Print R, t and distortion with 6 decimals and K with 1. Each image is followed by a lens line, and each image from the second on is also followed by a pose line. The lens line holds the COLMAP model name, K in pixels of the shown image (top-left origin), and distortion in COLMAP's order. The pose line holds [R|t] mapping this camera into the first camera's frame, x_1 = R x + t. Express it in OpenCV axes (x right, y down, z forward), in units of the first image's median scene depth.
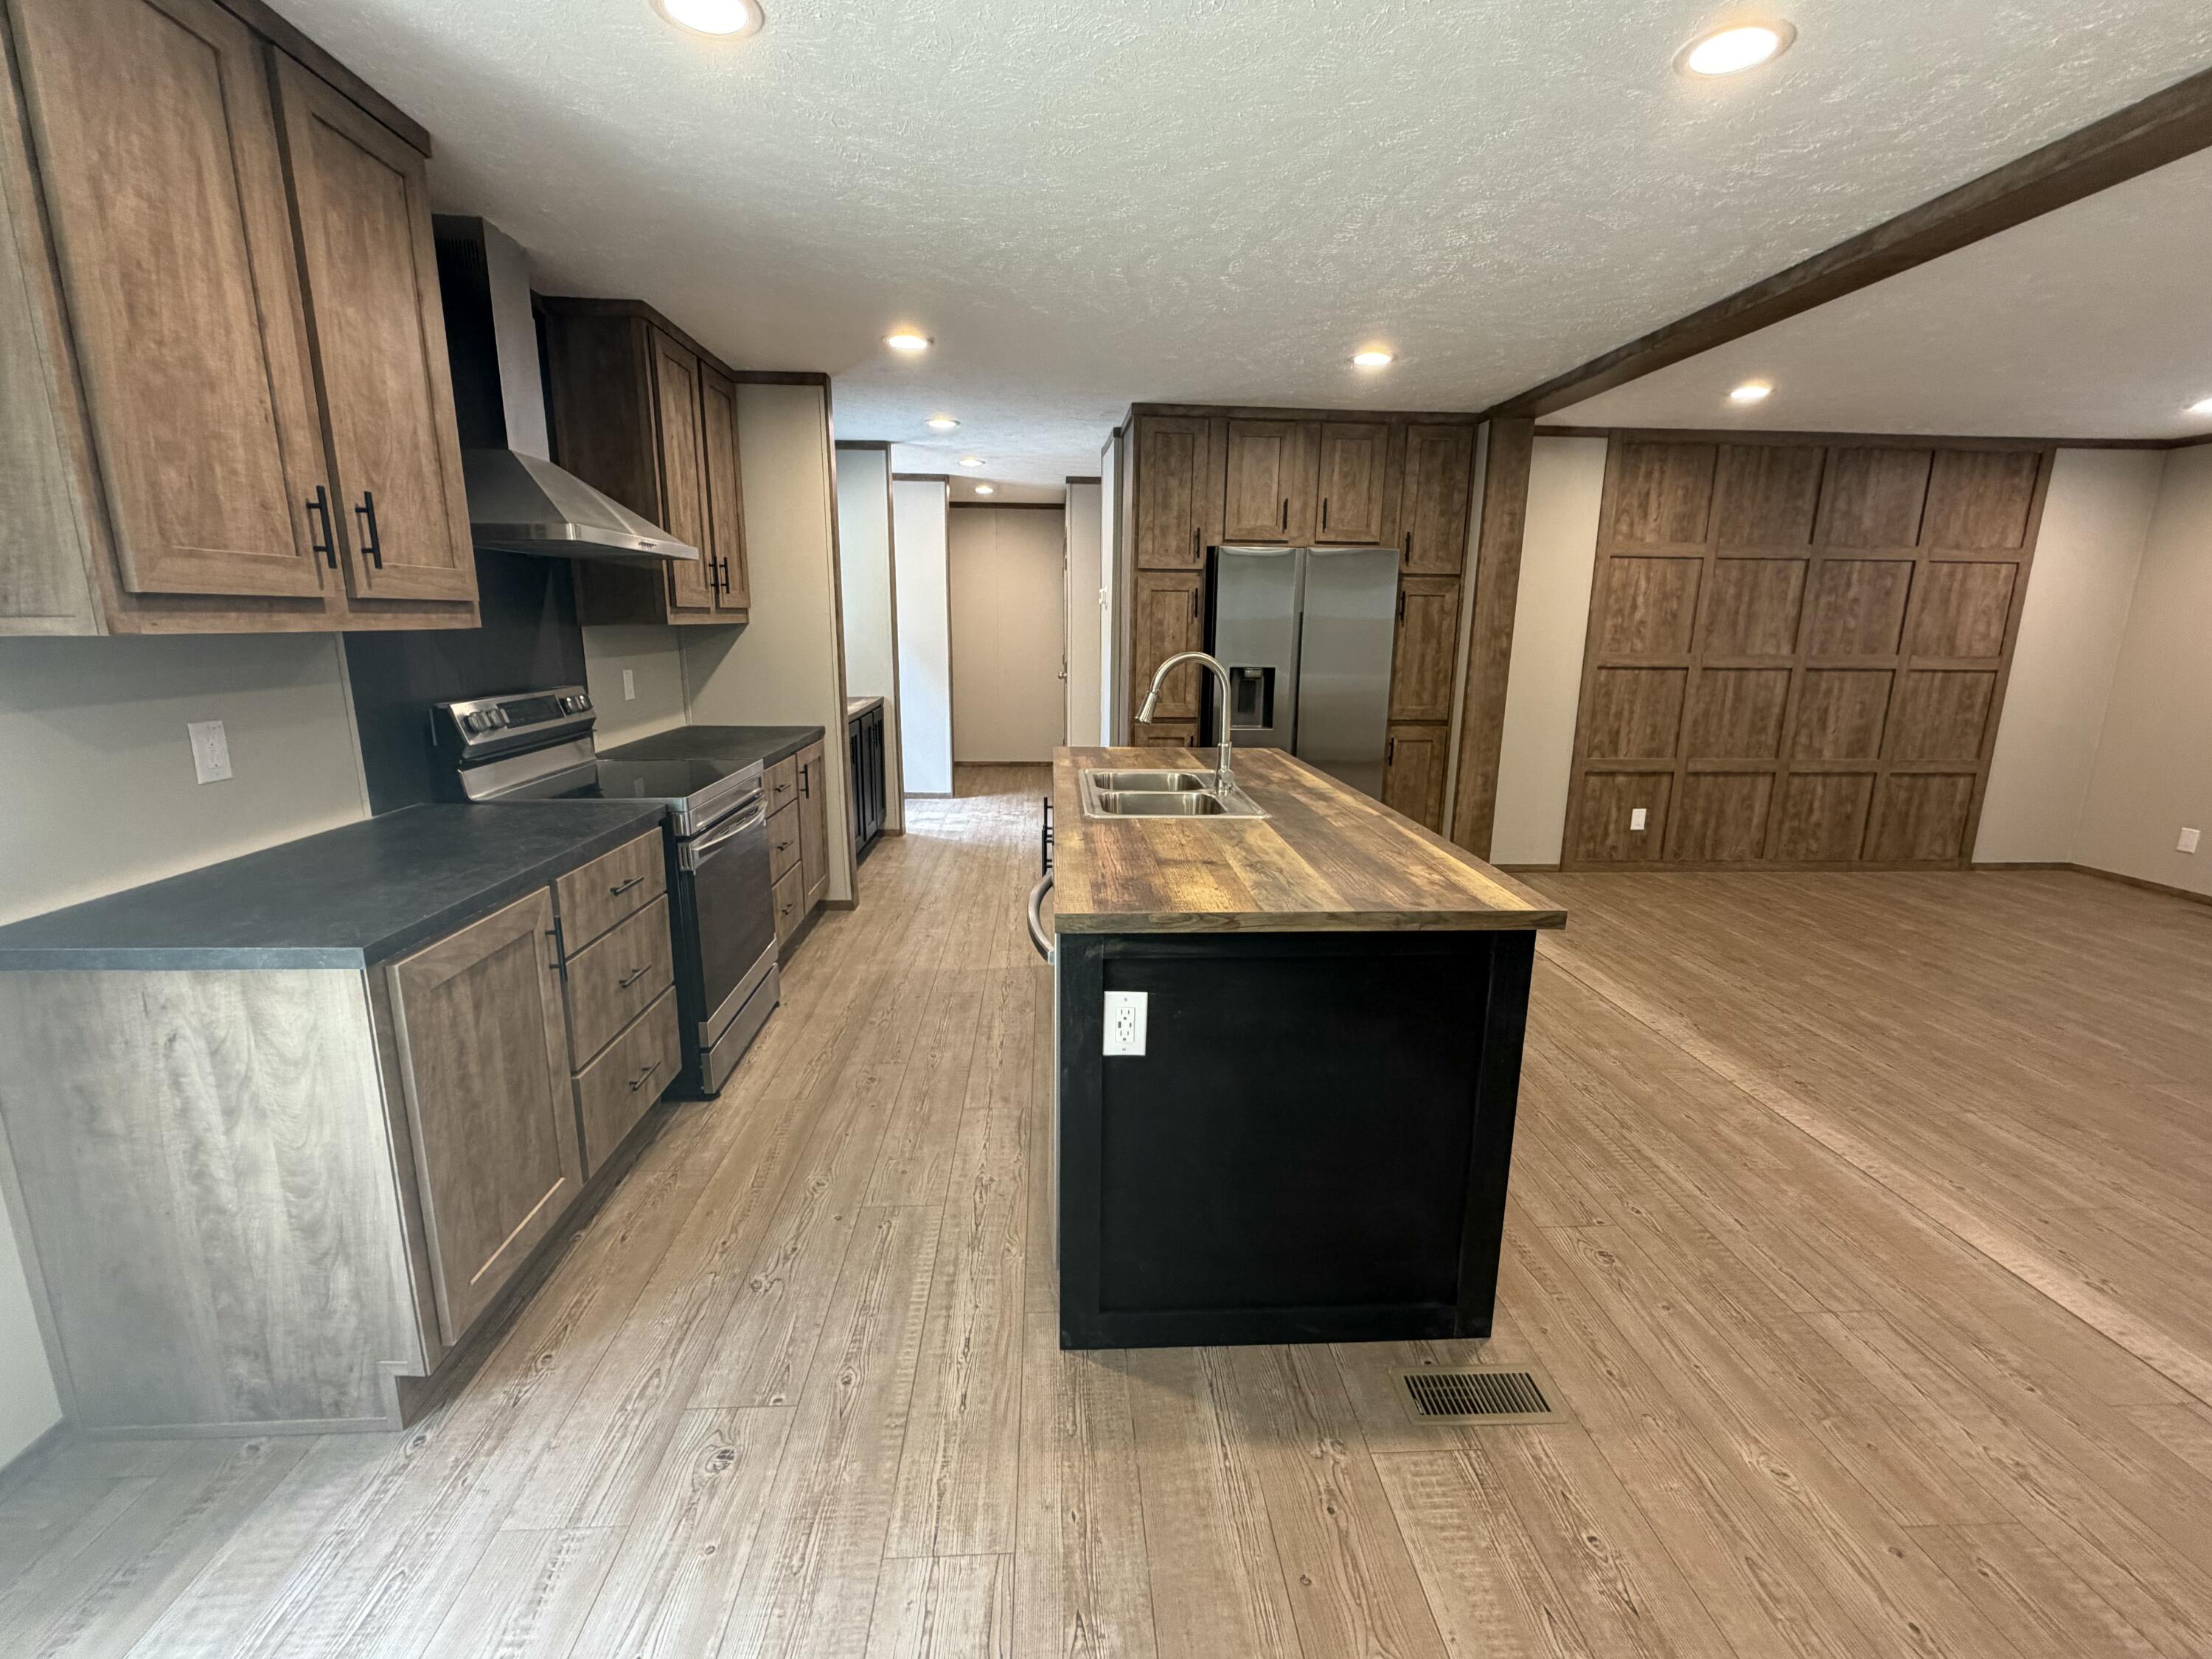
lens RADIAL K [[939.2, 0, 1109.6], [0, 939.2, 818.8], [0, 0, 1]] dist [0.001424, -0.000454]
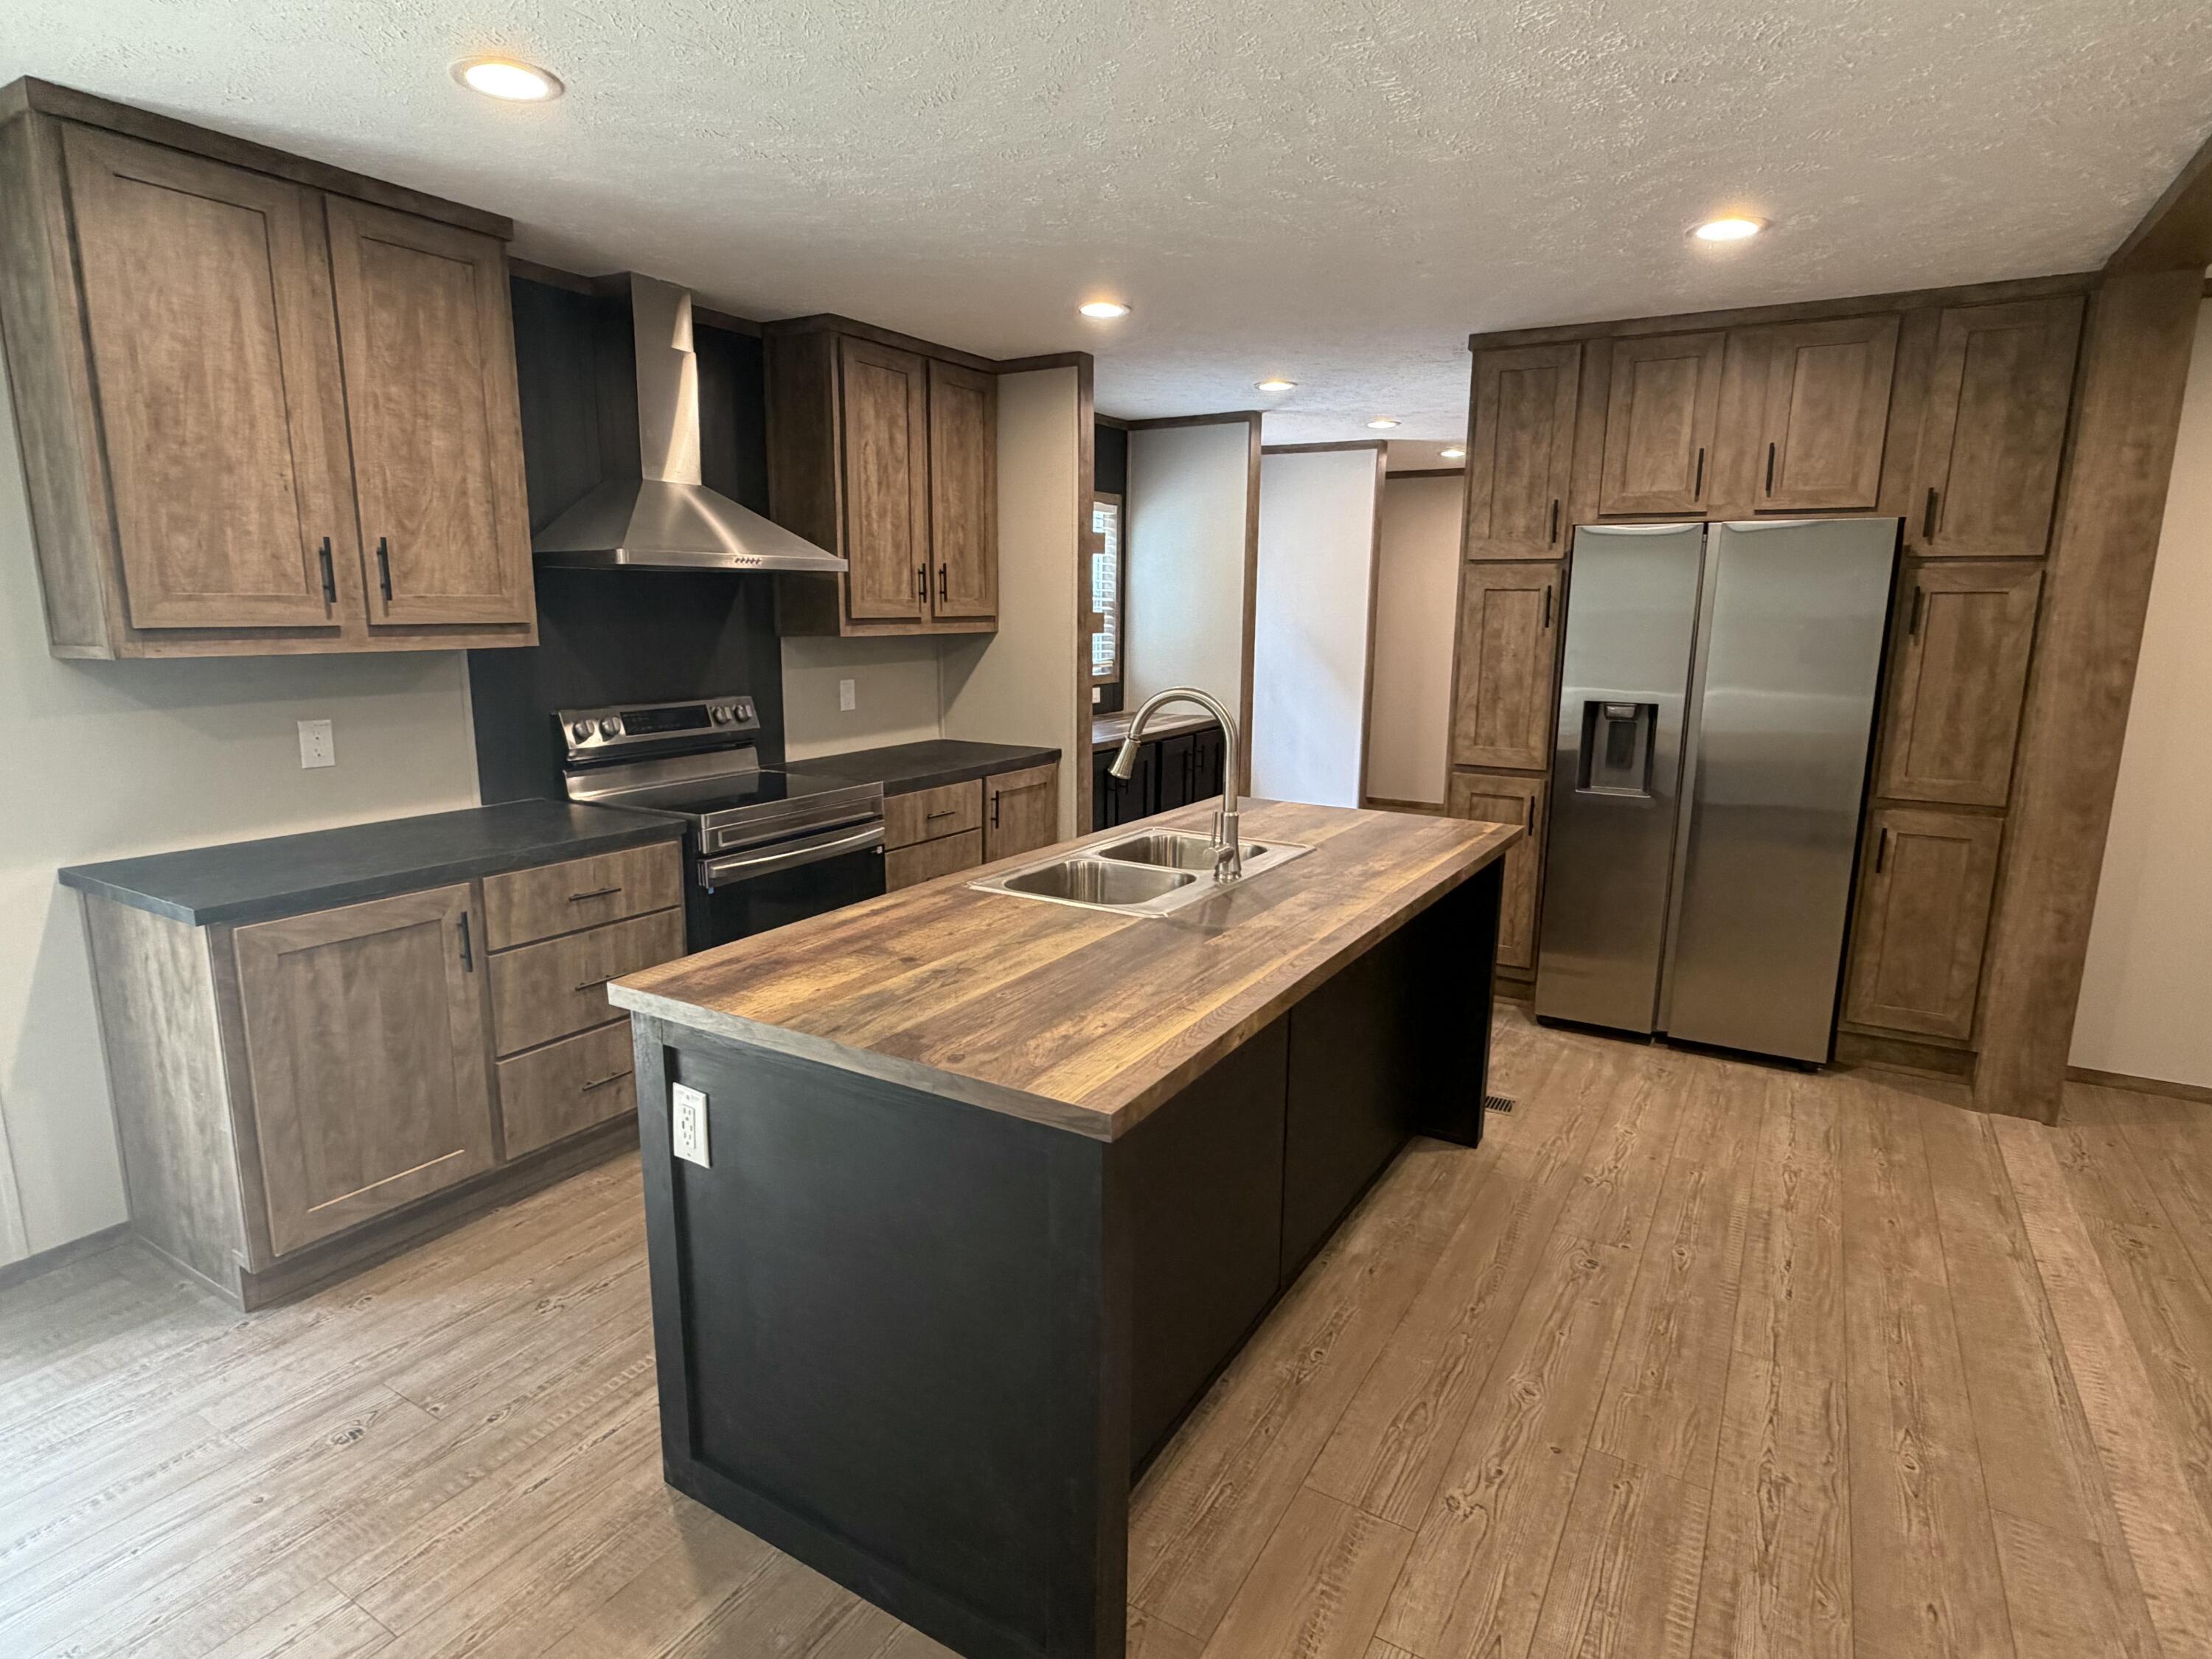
lens RADIAL K [[1170.0, 0, 1092.2], [0, 1170.0, 821.5], [0, 0, 1]] dist [0.004950, -0.002328]
pose [[0.827821, 0.098540, -0.552270, 0.497669], [-0.115410, 0.993309, 0.004241, -0.059136], [0.548992, 0.060227, 0.833655, 0.163104]]
